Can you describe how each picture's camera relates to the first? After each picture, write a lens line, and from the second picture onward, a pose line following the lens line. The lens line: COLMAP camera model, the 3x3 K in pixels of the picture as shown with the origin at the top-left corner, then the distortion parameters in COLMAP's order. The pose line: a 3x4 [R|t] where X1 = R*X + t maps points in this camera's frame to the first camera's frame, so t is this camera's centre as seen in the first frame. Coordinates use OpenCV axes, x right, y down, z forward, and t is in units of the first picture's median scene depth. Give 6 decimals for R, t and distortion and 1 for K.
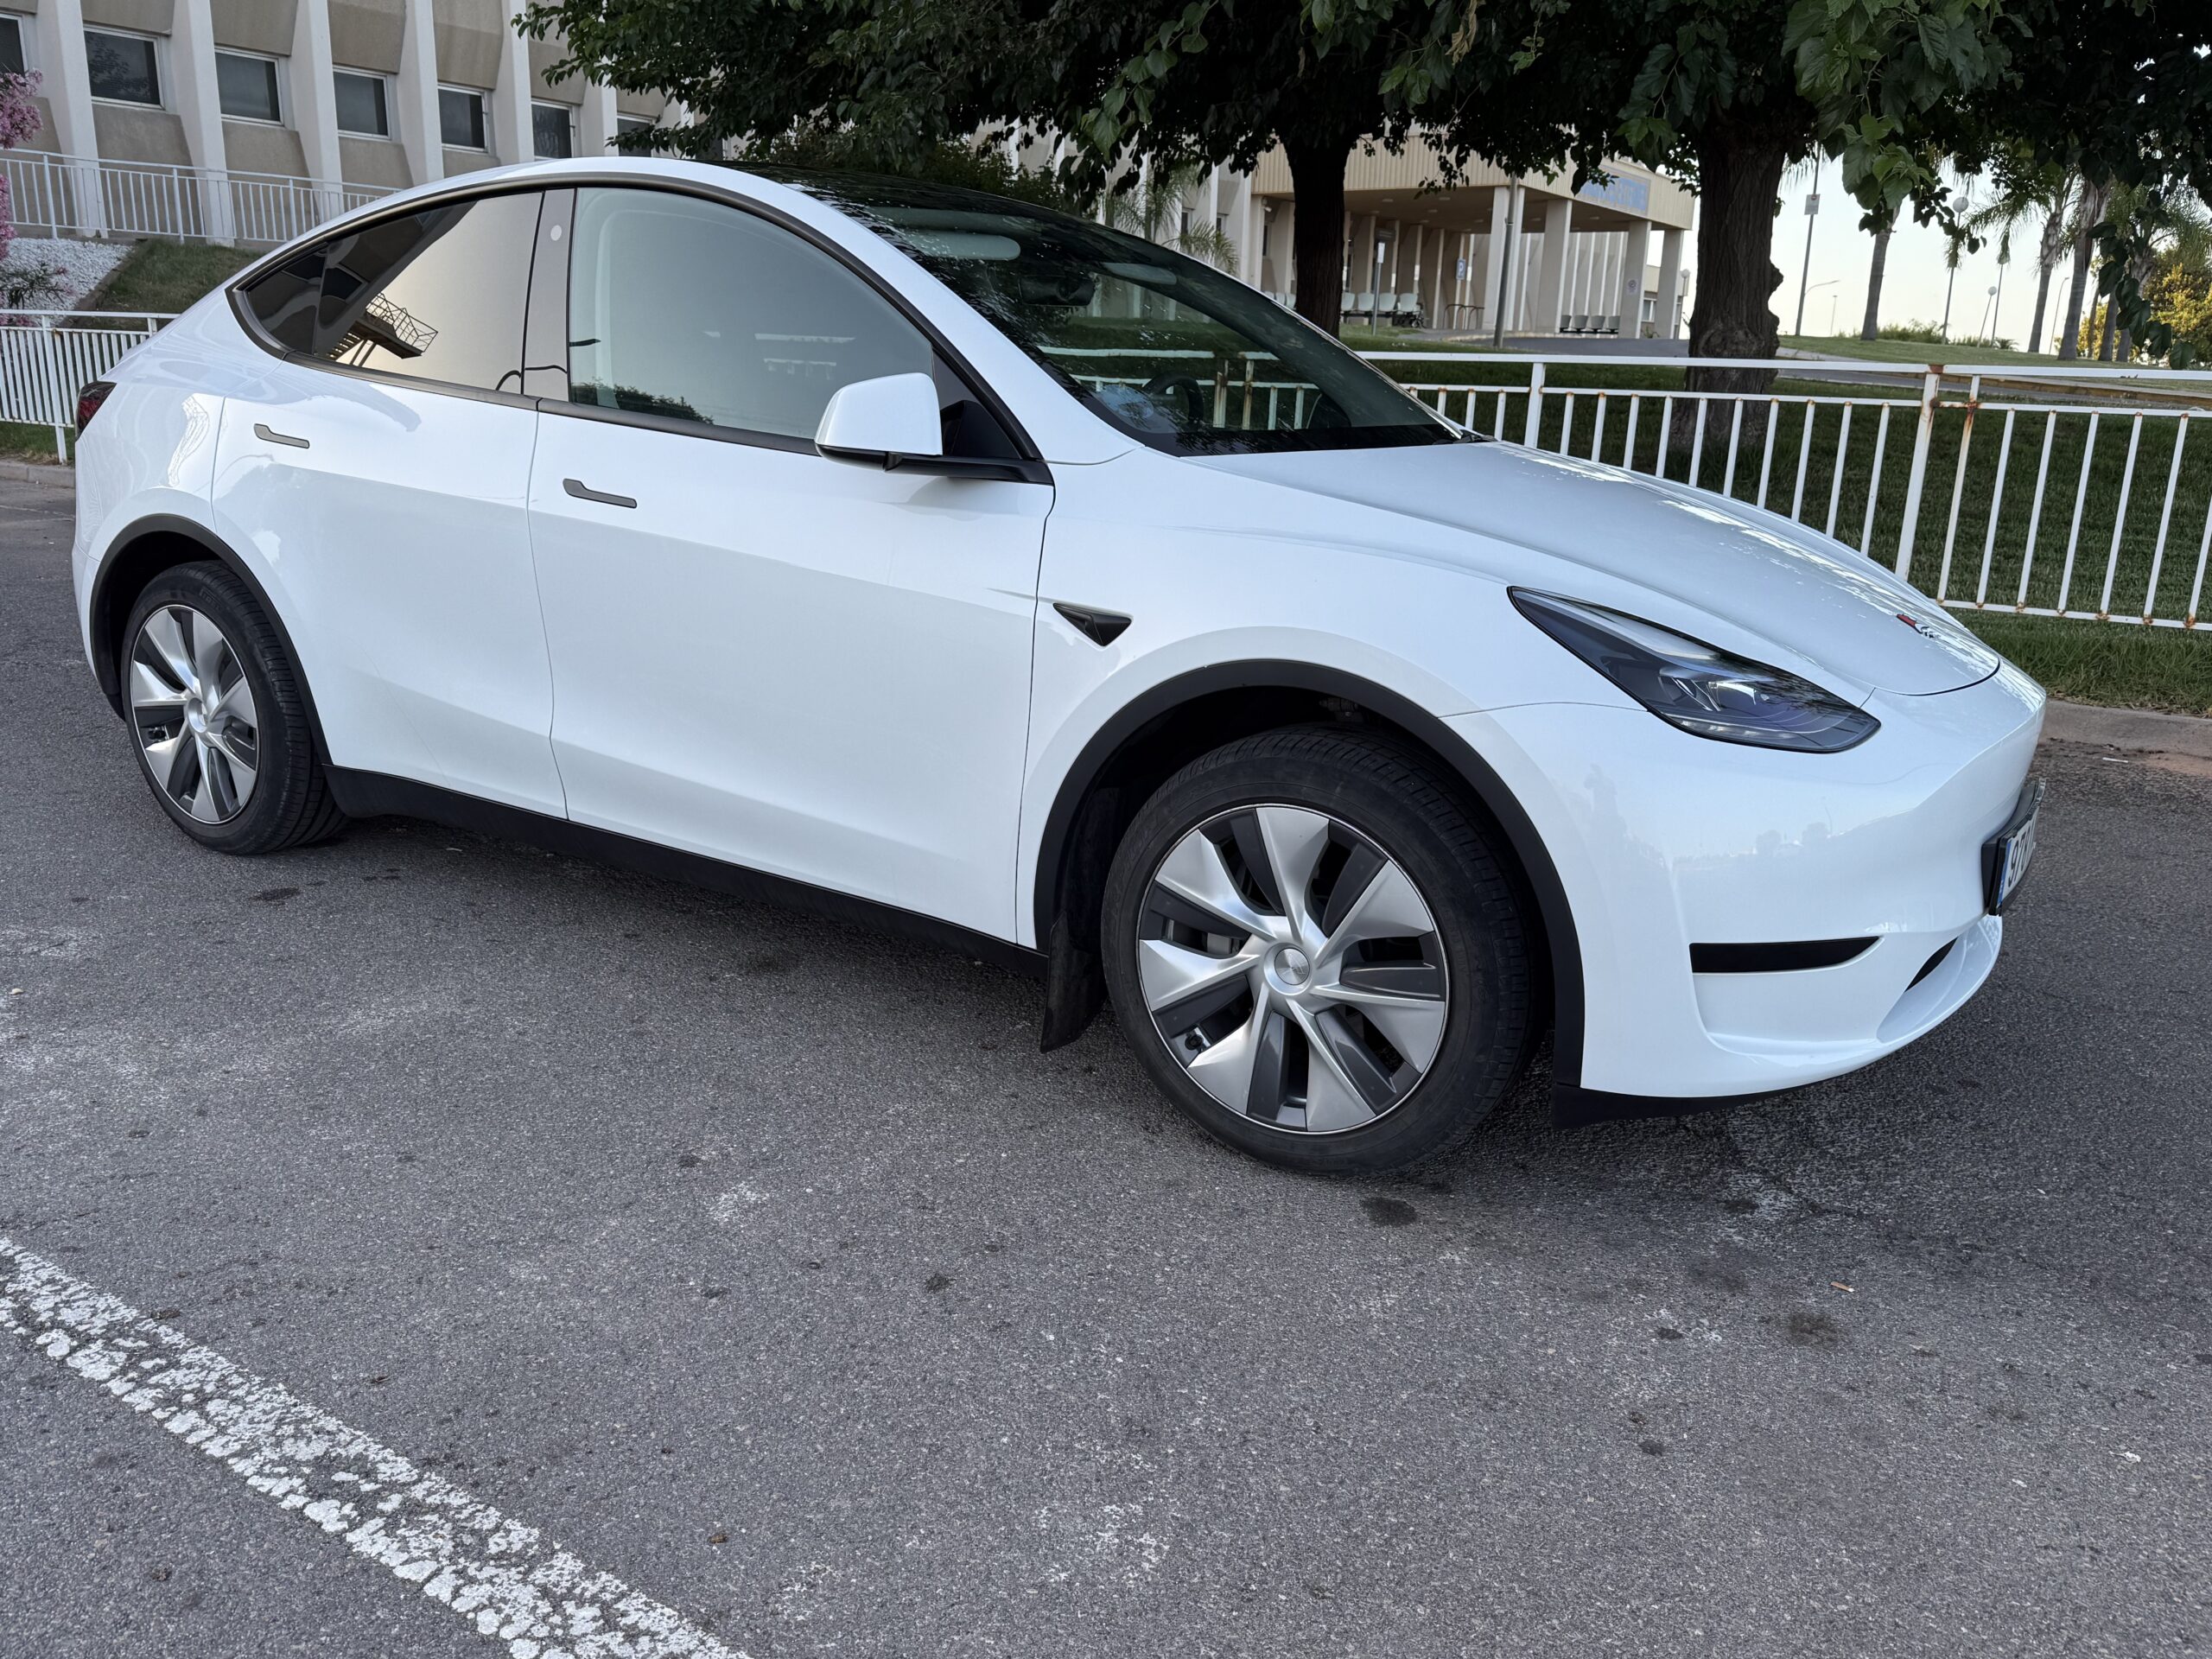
lens RADIAL K [[1720.3, 0, 1089.2], [0, 1720.3, 810.4], [0, 0, 1]] dist [0.039865, -0.038480]
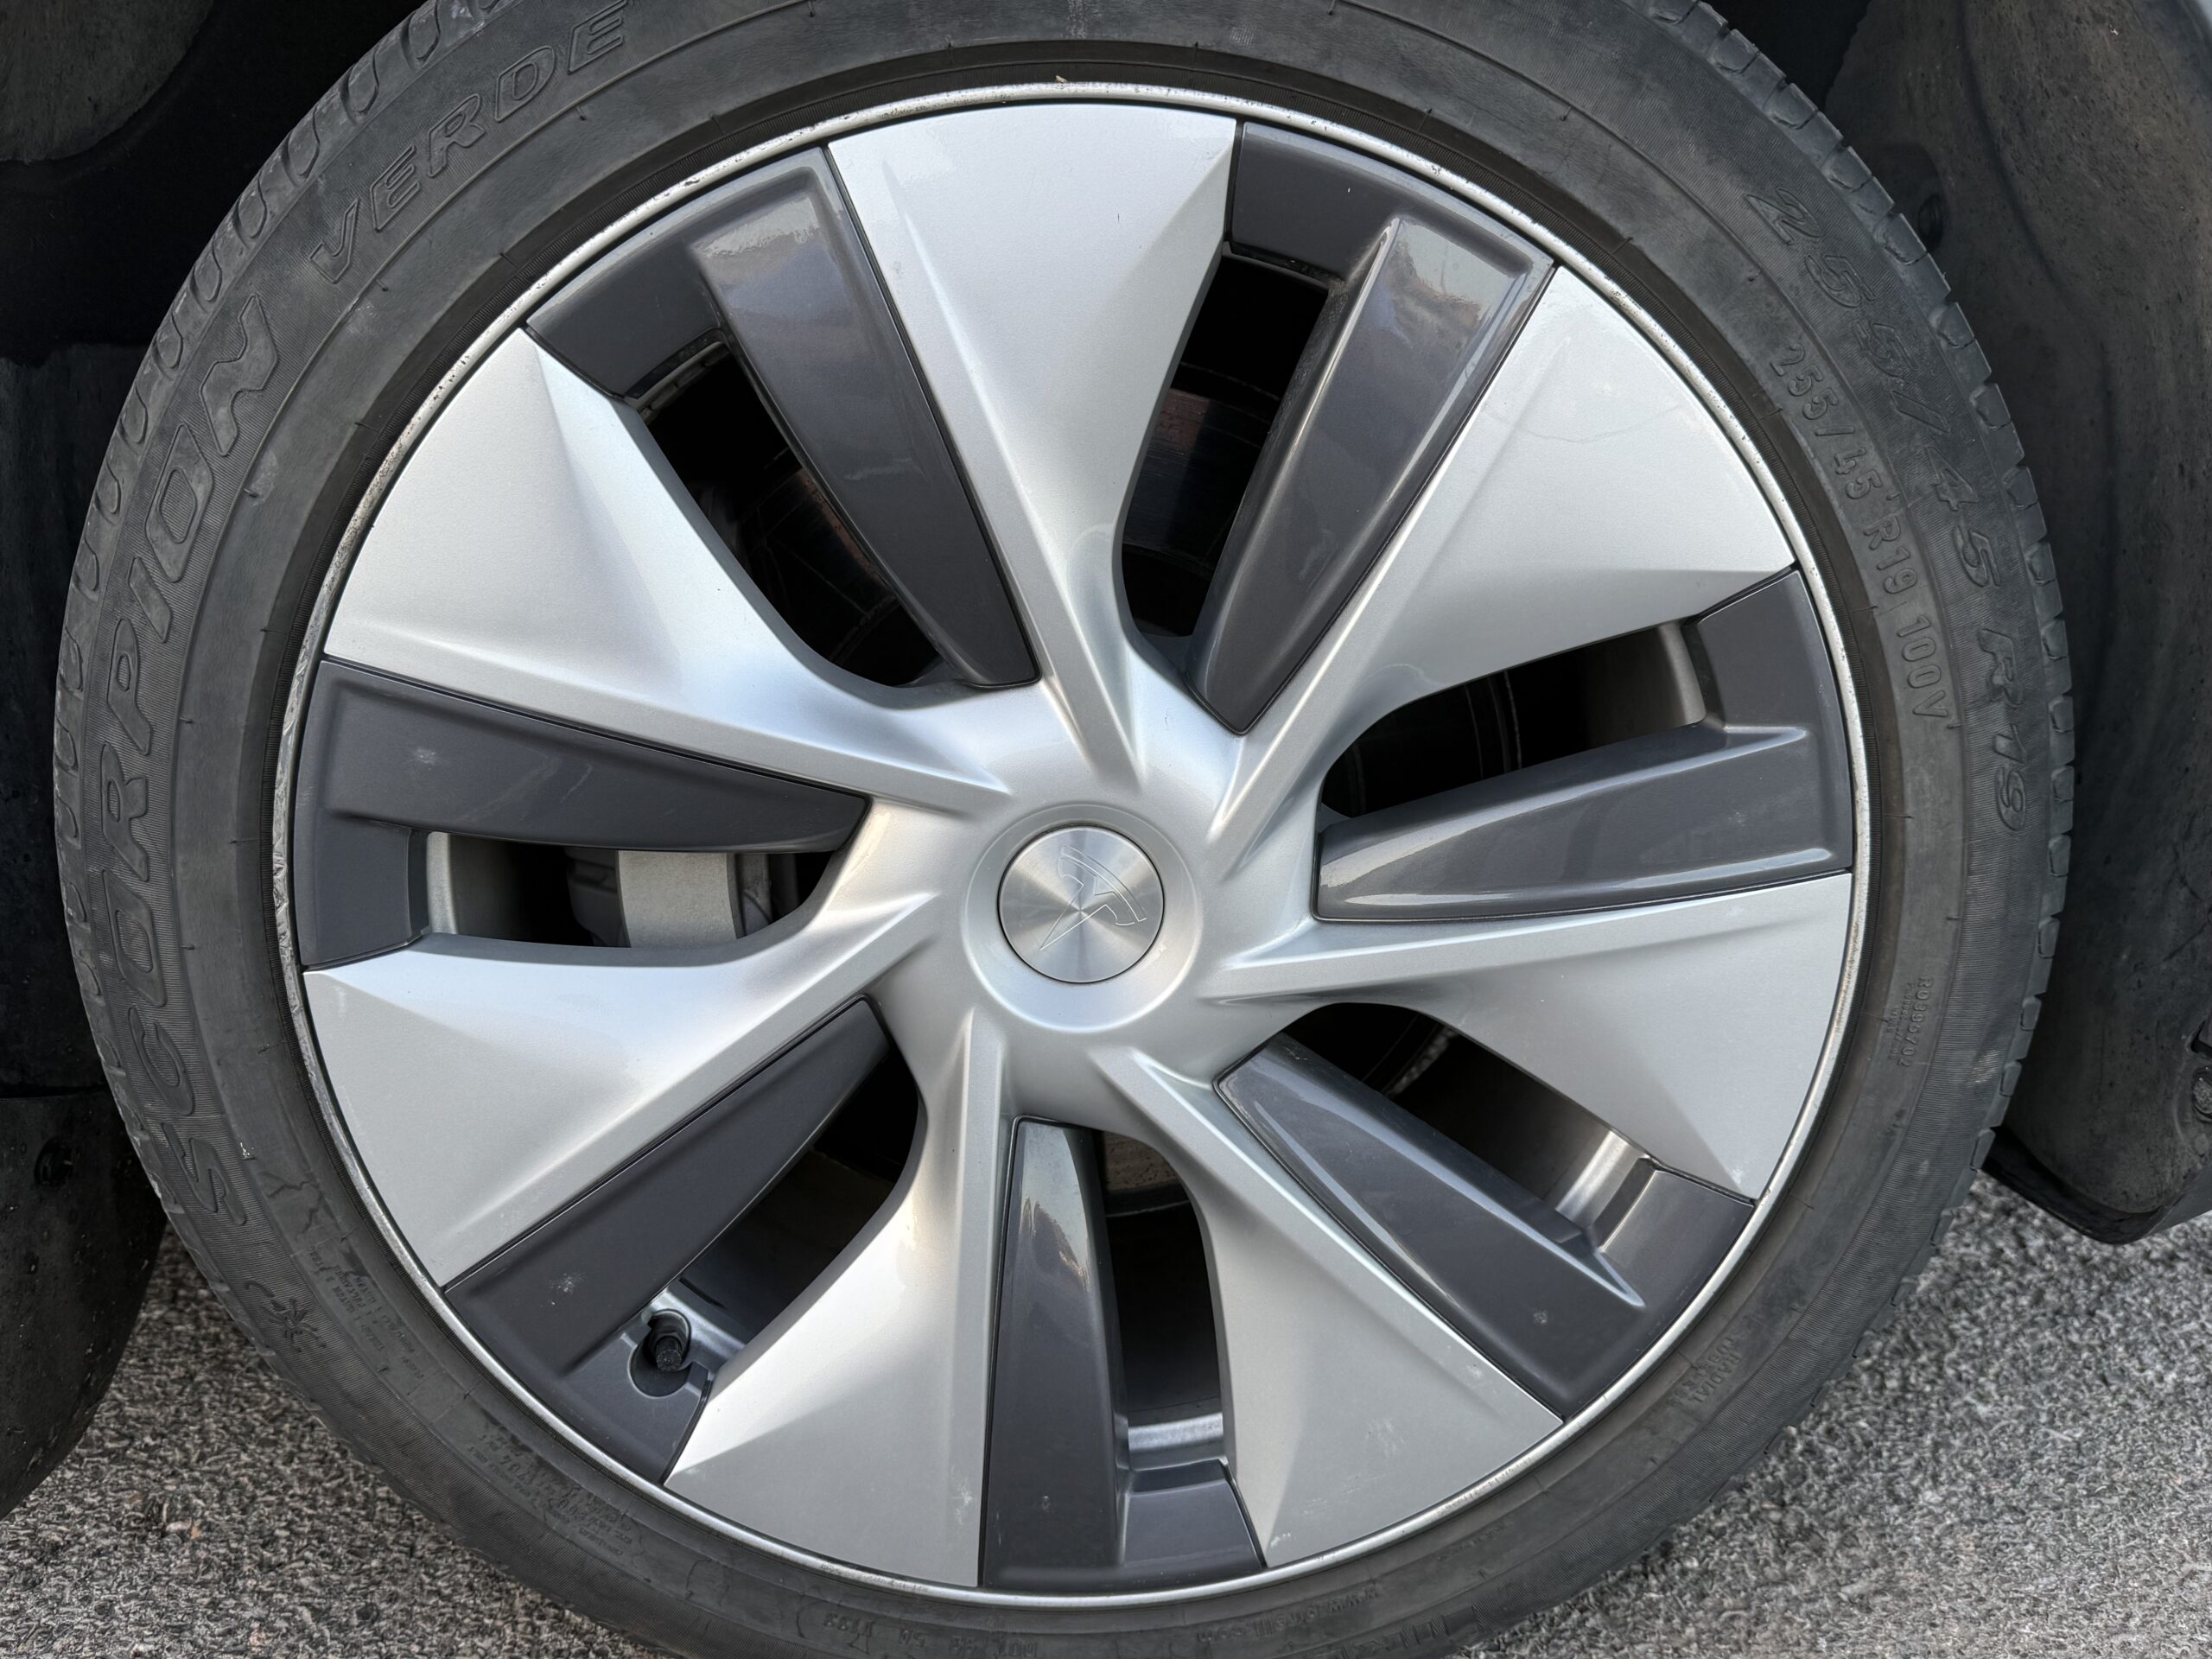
lens RADIAL K [[1792.8, 0, 1102.8], [0, 1792.8, 833.8], [0, 0, 1]] dist [0.007581, -0.002532]
pose [[0.831106, -0.210905, 0.514570, 0.001987], [0.199868, 0.976751, 0.077522, 0.061793], [-0.518956, 0.038417, 0.853937, 0.772489]]
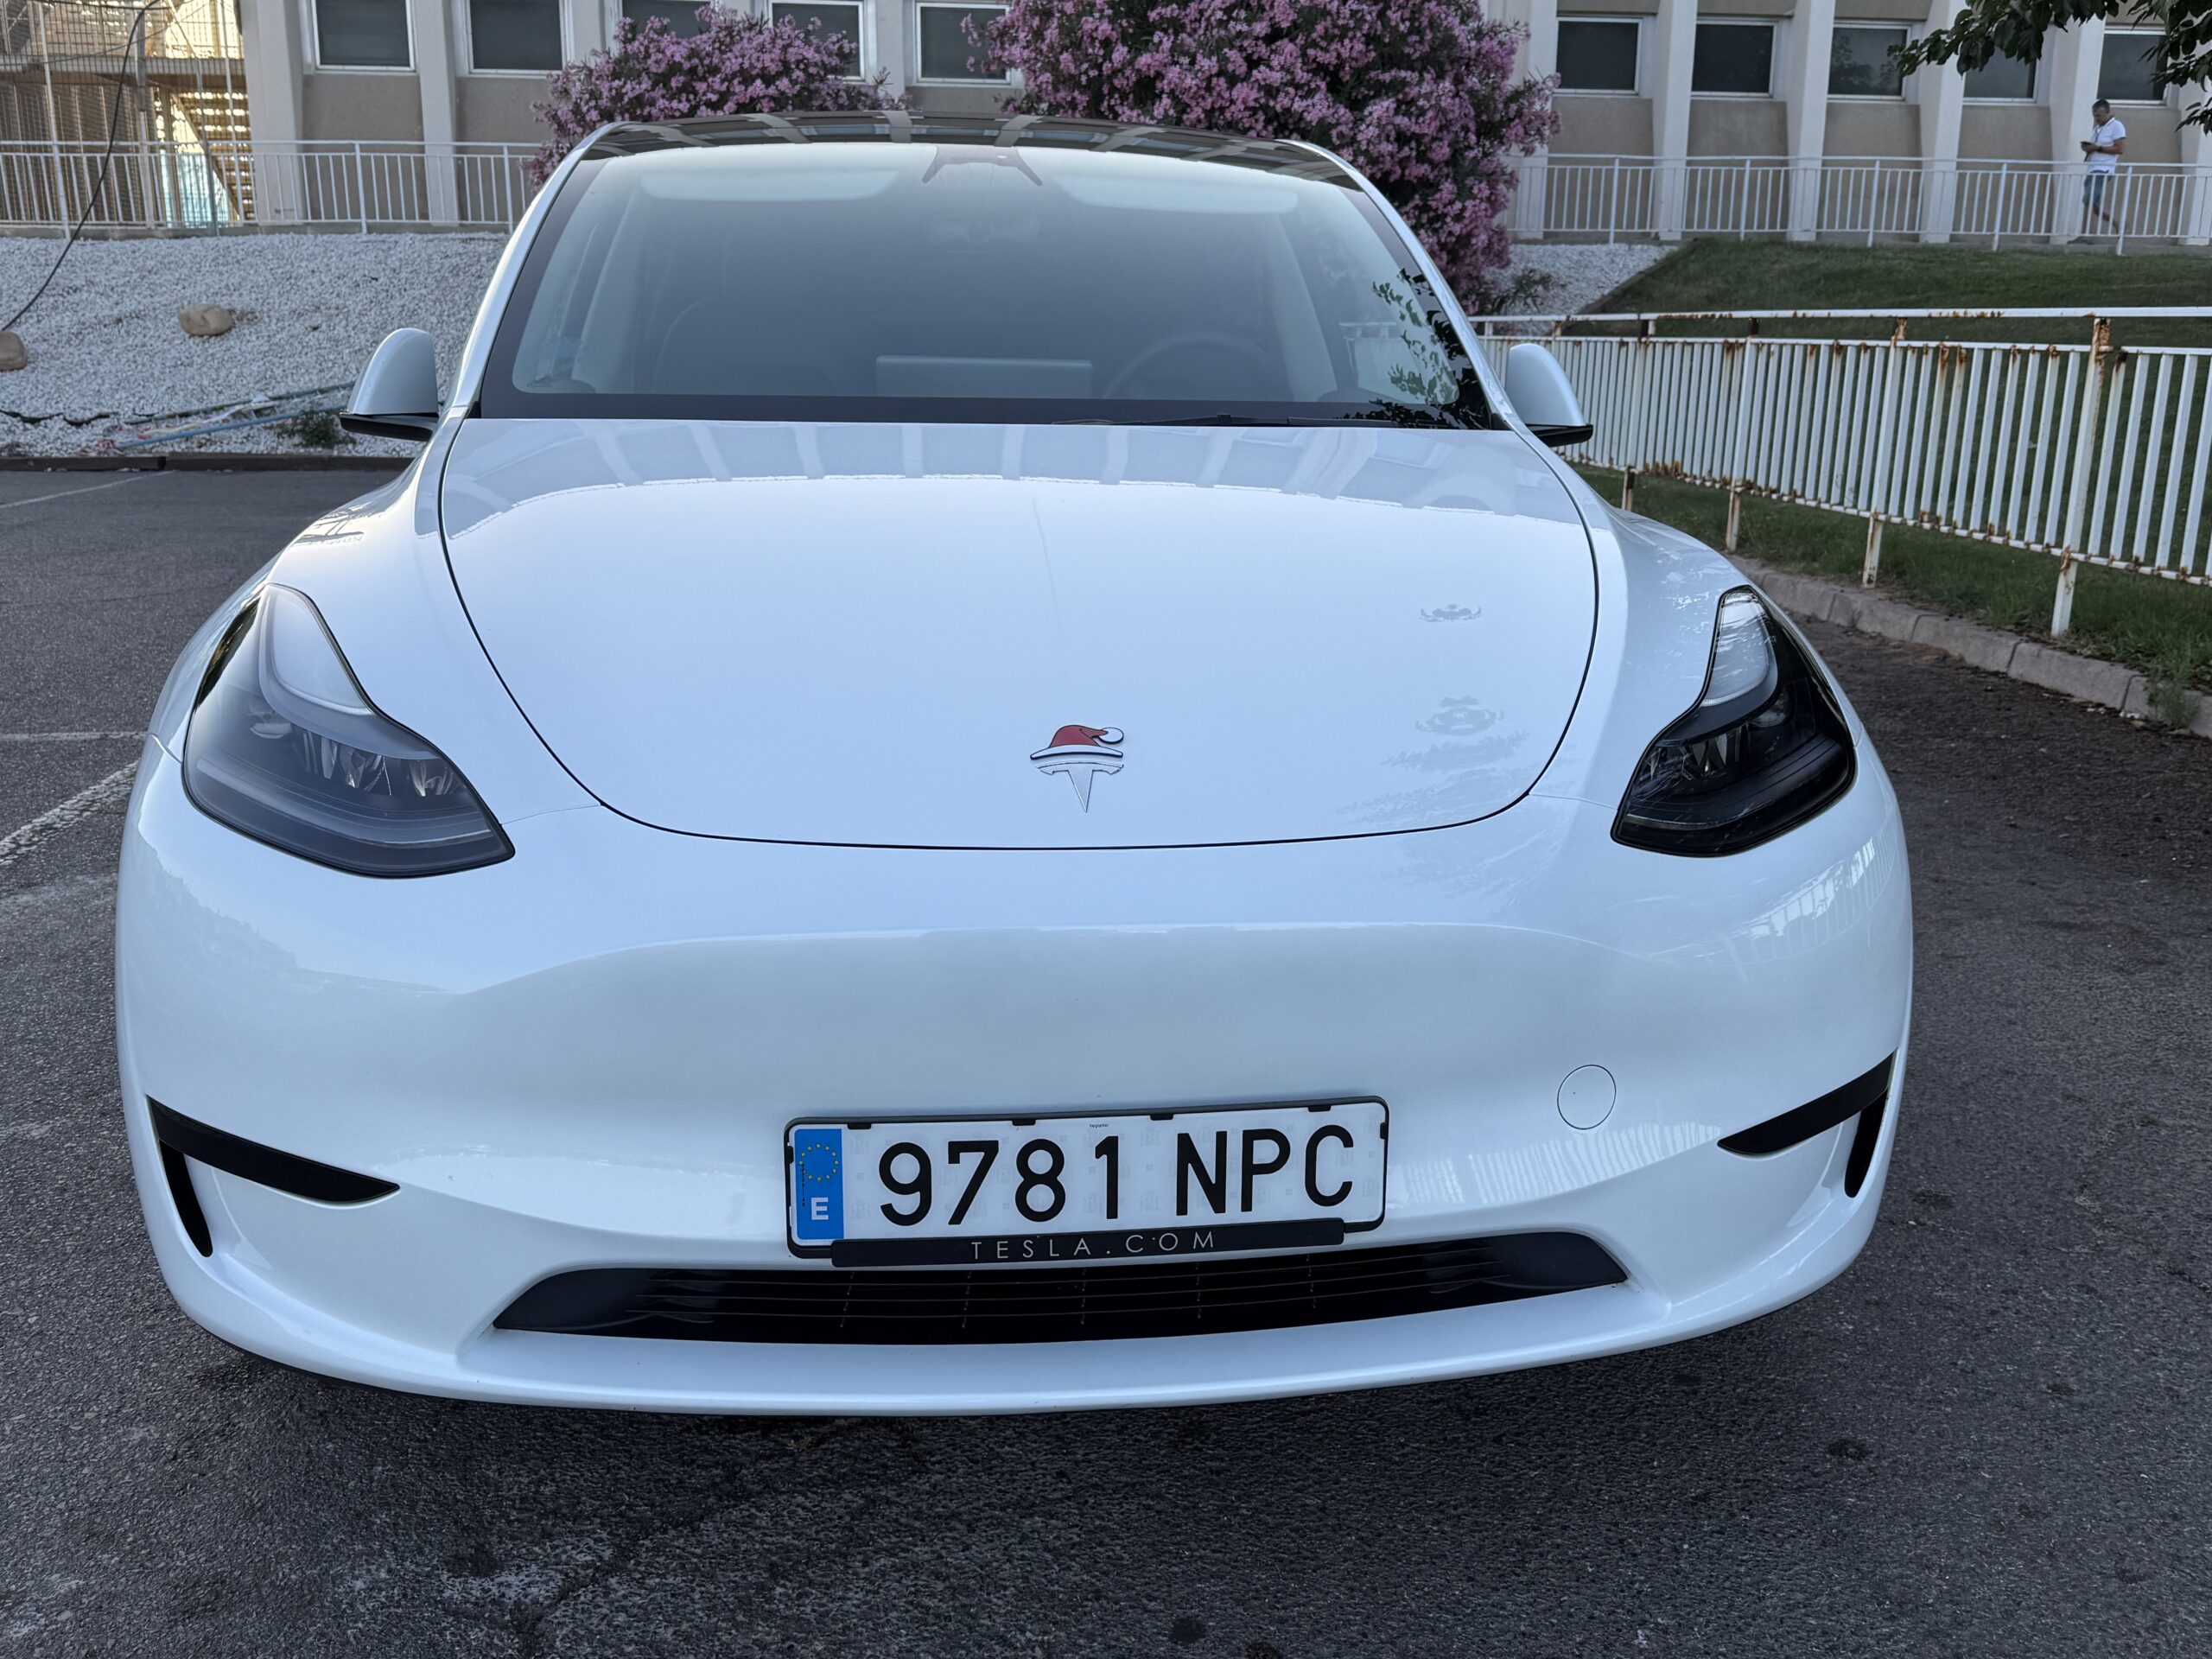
lens RADIAL K [[2035.5, 0, 1125.6], [0, 2035.5, 838.2], [0, 0, 1]] dist [-0.009607, 0.000000]
pose [[0.643765, 0.160114, -0.748285, 1.022000], [-0.180947, 0.981985, 0.054447, -0.120016], [0.743522, 0.100349, 0.661139, 0.626975]]
